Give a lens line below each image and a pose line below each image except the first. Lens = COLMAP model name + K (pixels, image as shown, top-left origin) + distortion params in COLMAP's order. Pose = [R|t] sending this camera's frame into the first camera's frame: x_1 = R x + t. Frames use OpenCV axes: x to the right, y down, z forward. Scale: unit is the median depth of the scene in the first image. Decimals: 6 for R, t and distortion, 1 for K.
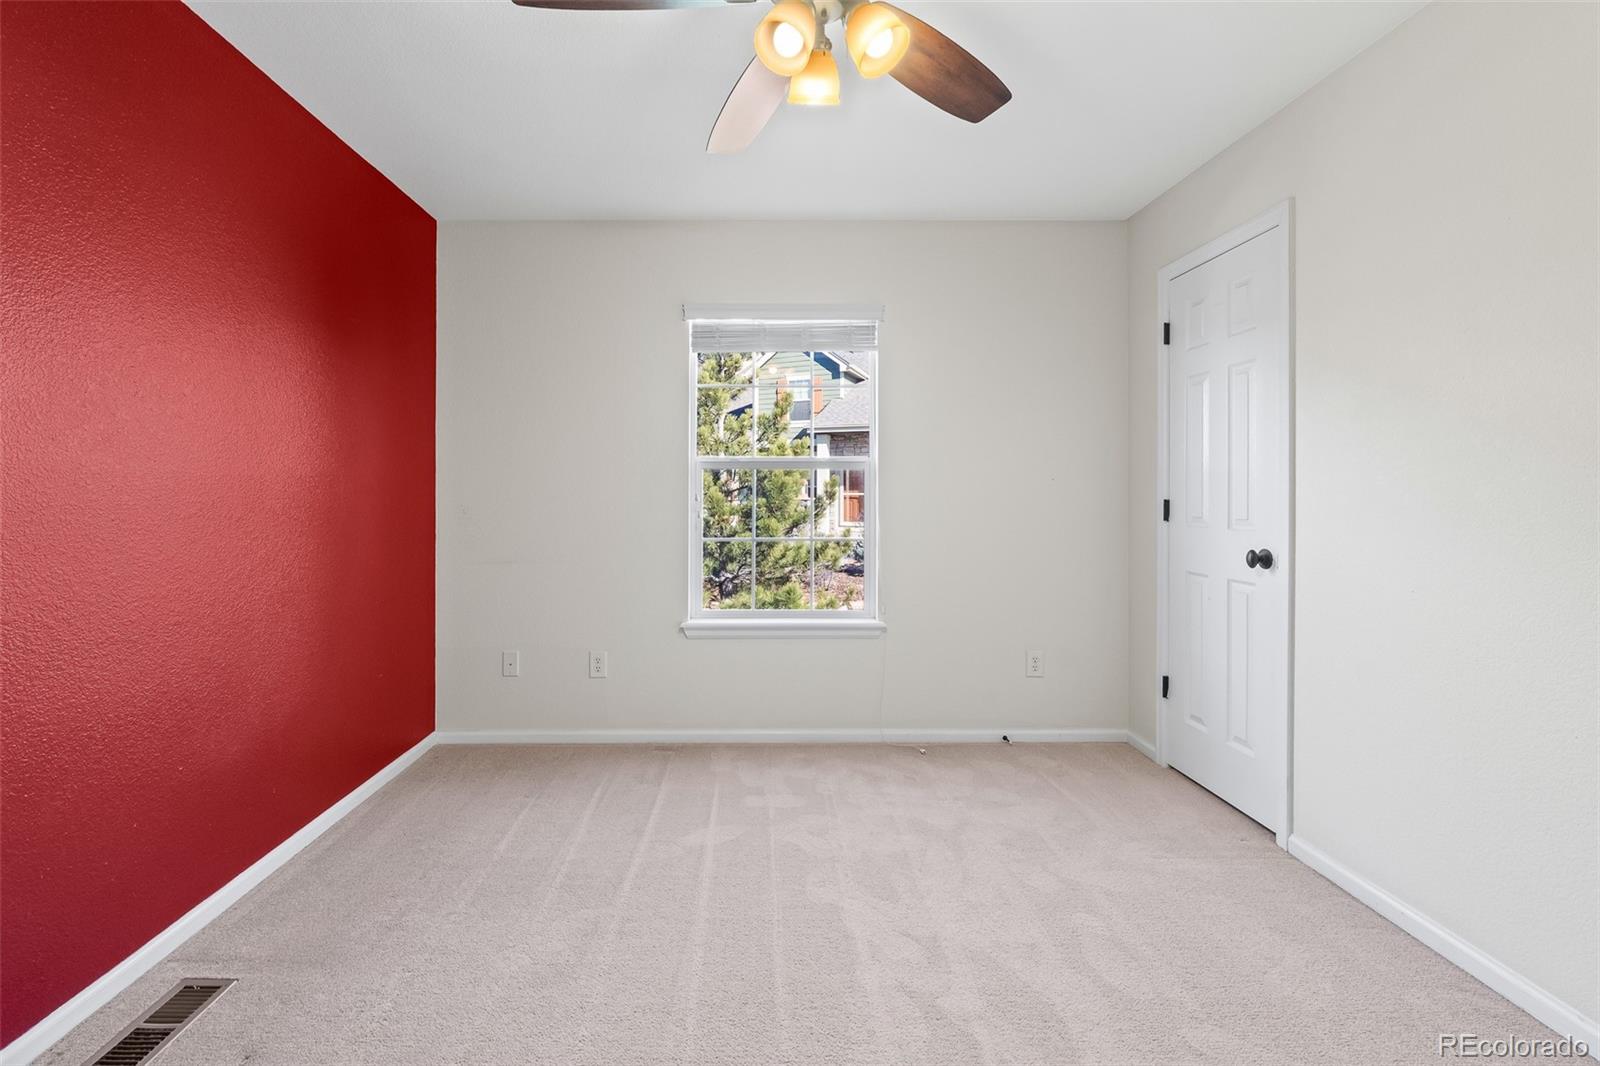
lens RADIAL K [[682.2, 0, 776.8], [0, 682.2, 489.2], [0, 0, 1]] dist [-0.002074, -0.000316]
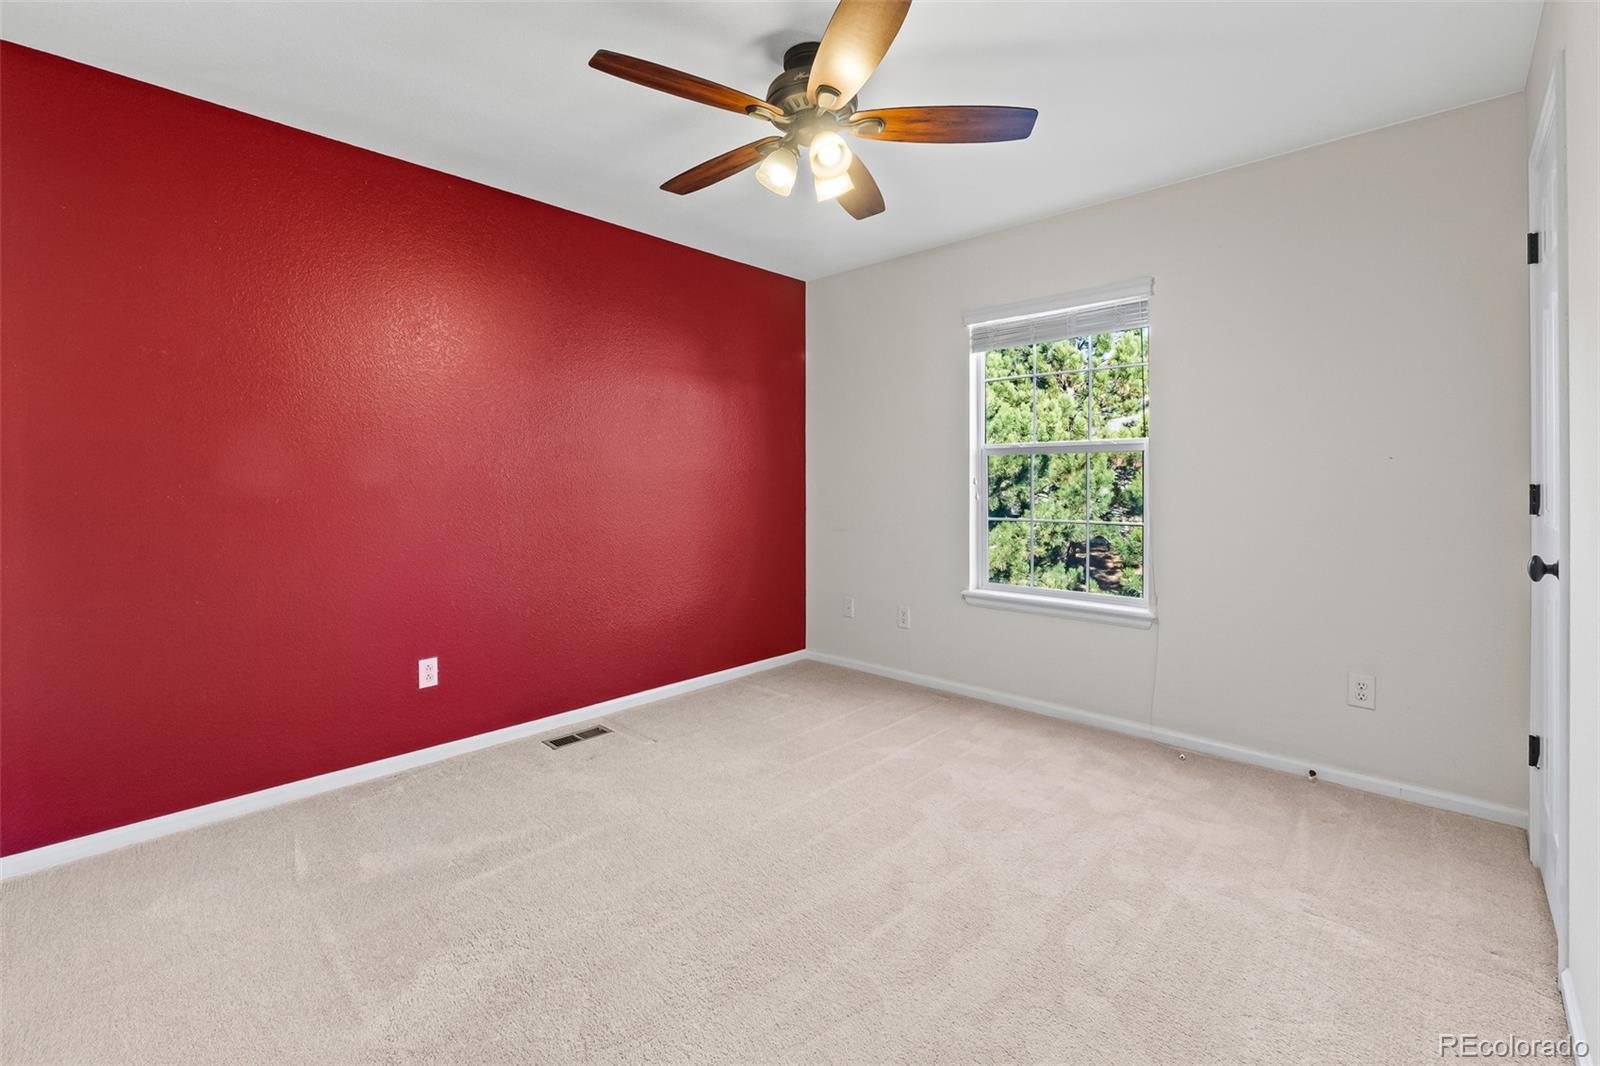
lens RADIAL K [[680.2, 0, 795.6], [0, 680.2, 467.1], [0, 0, 1]] dist [-0.002283, -0.000067]
pose [[0.729971, -0.013448, -0.683346, 0.493422], [0.007985, 0.999906, -0.011149, -0.000798], [0.683431, 0.002682, 0.730010, -0.029757]]
